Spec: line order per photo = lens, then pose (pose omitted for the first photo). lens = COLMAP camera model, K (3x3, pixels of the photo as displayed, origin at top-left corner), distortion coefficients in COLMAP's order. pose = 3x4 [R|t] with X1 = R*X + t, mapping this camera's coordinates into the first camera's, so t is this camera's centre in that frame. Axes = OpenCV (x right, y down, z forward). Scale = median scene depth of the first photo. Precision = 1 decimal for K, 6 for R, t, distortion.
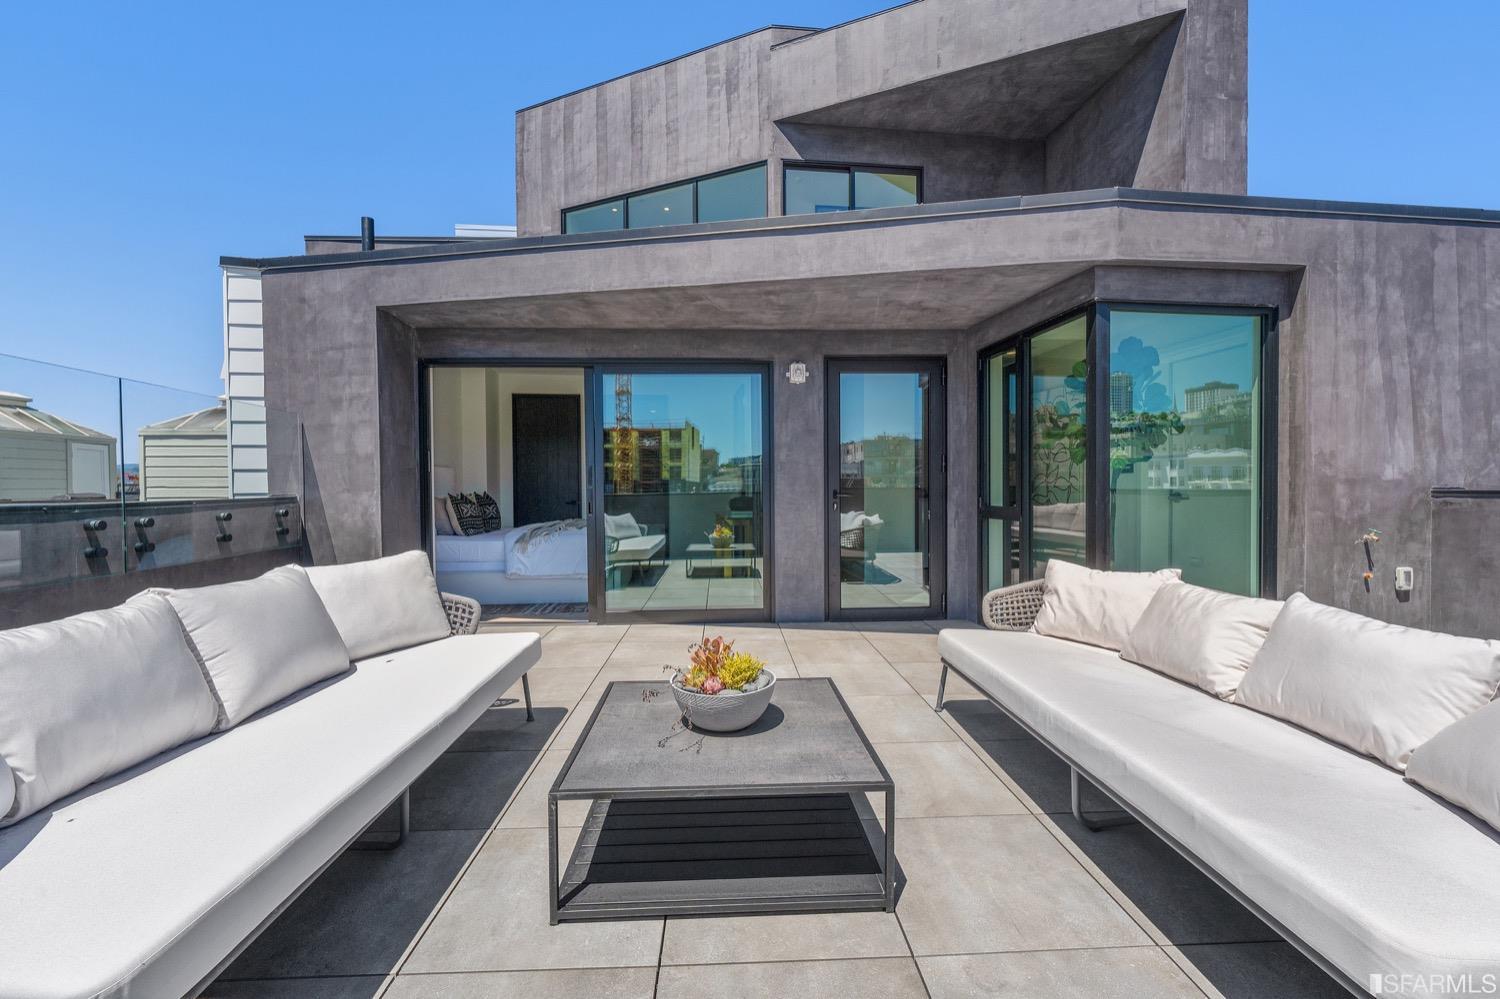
lens RADIAL K [[609.7, 0, 747.7], [0, 609.7, 498.2], [0, 0, 1]] dist [-0.000996, 0.000158]
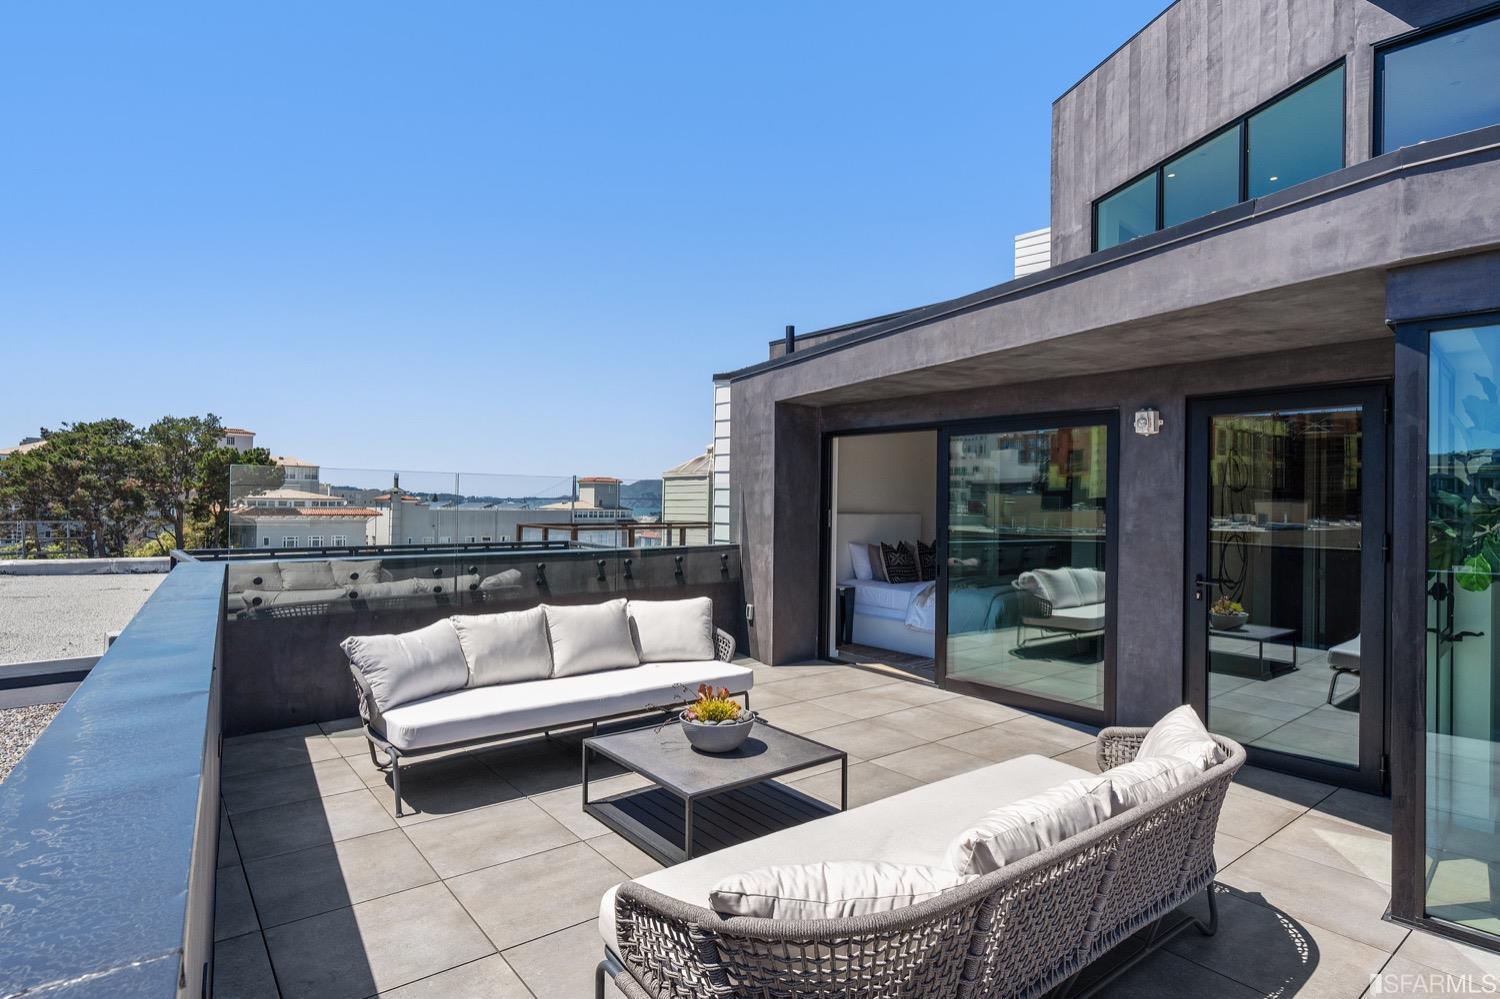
lens RADIAL K [[786.5, 0, 748.8], [0, 786.5, 496.1], [0, 0, 1]] dist [-0.001066, -0.000402]
pose [[0.588004, 0.010416, -0.808791, 0.597873], [-0.033461, 0.999374, -0.011456, -0.079659], [0.808166, 0.033799, 0.587984, -0.012747]]
